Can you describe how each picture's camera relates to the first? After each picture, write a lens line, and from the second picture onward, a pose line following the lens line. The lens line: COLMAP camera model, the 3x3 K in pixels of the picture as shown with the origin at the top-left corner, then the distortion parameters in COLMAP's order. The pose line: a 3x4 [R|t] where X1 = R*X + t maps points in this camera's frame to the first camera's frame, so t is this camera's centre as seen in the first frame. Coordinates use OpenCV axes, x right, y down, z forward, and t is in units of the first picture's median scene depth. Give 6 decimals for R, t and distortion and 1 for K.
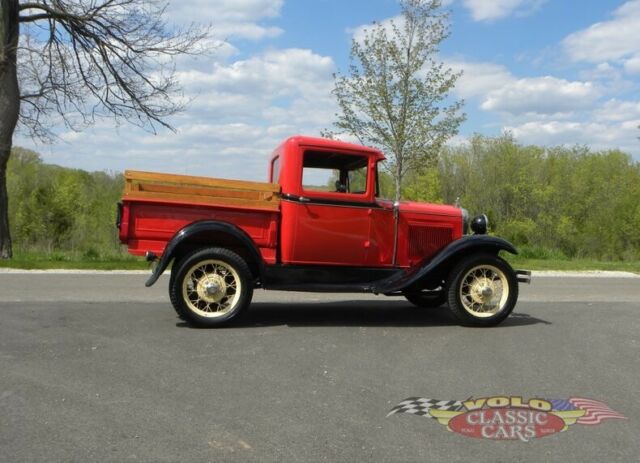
lens RADIAL K [[664.7, 0, 325.2], [0, 664.7, 233.9], [0, 0, 1]] dist [0.006880, 0.000000]
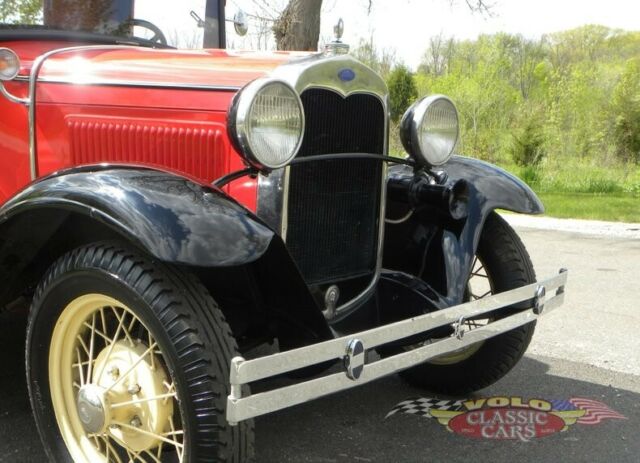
lens RADIAL K [[815.6, 0, 326.0], [0, 815.6, 240.2], [0, 0, 1]] dist [0.062347, 0.000000]
pose [[0.618317, 0.097859, -0.779813, 0.513758], [-0.007861, 0.992938, 0.118371, -0.007565], [0.785890, -0.067061, 0.614719, 0.883071]]
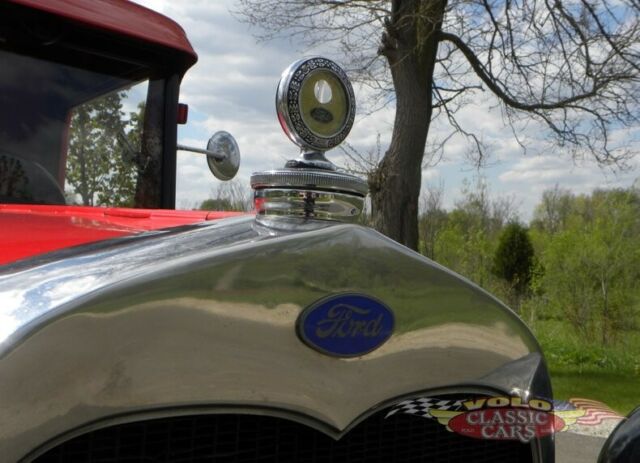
lens RADIAL K [[815.6, 0, 322.0], [0, 815.6, 233.0], [0, 0, 1]] dist [0.062347, 0.000000]
pose [[0.503124, -0.055409, -0.862436, 0.289172], [-0.018990, 0.996993, -0.075132, -0.040363], [0.864006, 0.054178, 0.500559, 1.081666]]
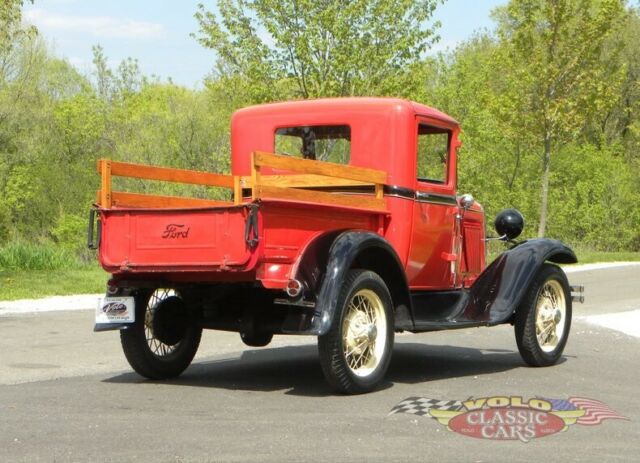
lens RADIAL K [[1804.6, 0, 317.8], [0, 1804.6, 229.2], [0, 0, 1]] dist [0.595229, 0.000000]
pose [[0.693038, -0.022975, 0.720535, -1.377063], [0.011853, 0.999720, 0.020476, -0.053692], [-0.720803, -0.005650, 0.693117, -0.205190]]
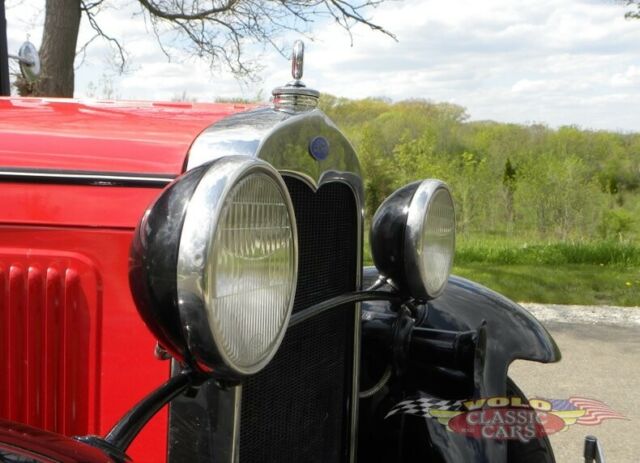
lens RADIAL K [[815.6, 0, 317.2], [0, 815.6, 244.9], [0, 0, 1]] dist [0.062347, 0.000000]
pose [[0.824977, 0.019160, -0.564842, 0.335299], [0.010780, 0.998710, 0.049622, -0.024303], [0.565064, -0.047026, 0.823706, 0.960171]]
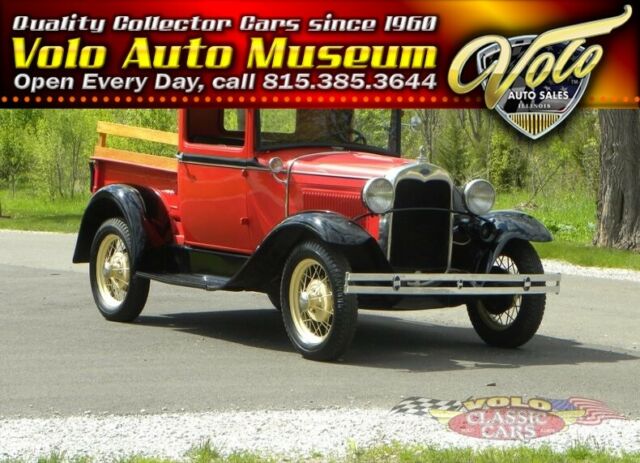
lens RADIAL K [[2181.2, 0, 319.8], [0, 2181.2, 231.1], [0, 0, 1]] dist [0.580131, 0.000000]
pose [[0.344932, 0.027258, -0.938232, 2.182846], [-0.018515, 0.999581, 0.022234, -0.025650], [0.938445, 0.009702, 0.345292, 0.292943]]
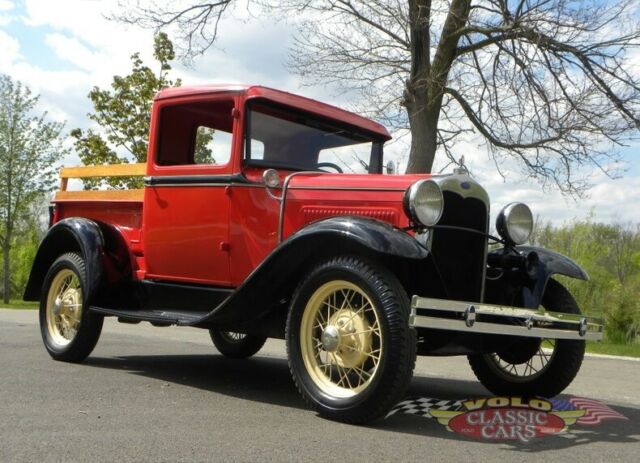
lens RADIAL K [[818.6, 0, 316.6], [0, 818.6, 234.3], [0, 0, 1]] dist [0.042753, 0.000000]
pose [[0.516261, -0.061599, -0.854213, 0.718365], [-0.055252, 0.992937, -0.104995, 0.075323], [0.854647, 0.101402, 0.509211, 0.692838]]
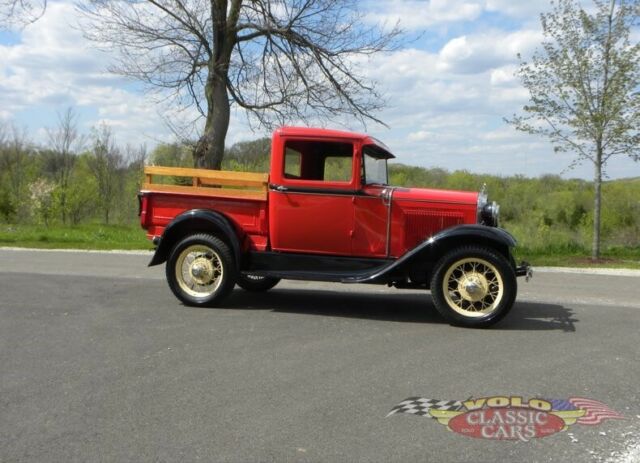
lens RADIAL K [[675.0, 0, 317.8], [0, 675.0, 226.8], [0, 0, 1]] dist [-0.019333, 0.000000]
pose [[0.872028, 0.007353, -0.489400, 0.501687], [-0.009836, 0.999948, -0.002503, 0.009012], [0.489357, 0.006996, 0.872056, 0.106759]]
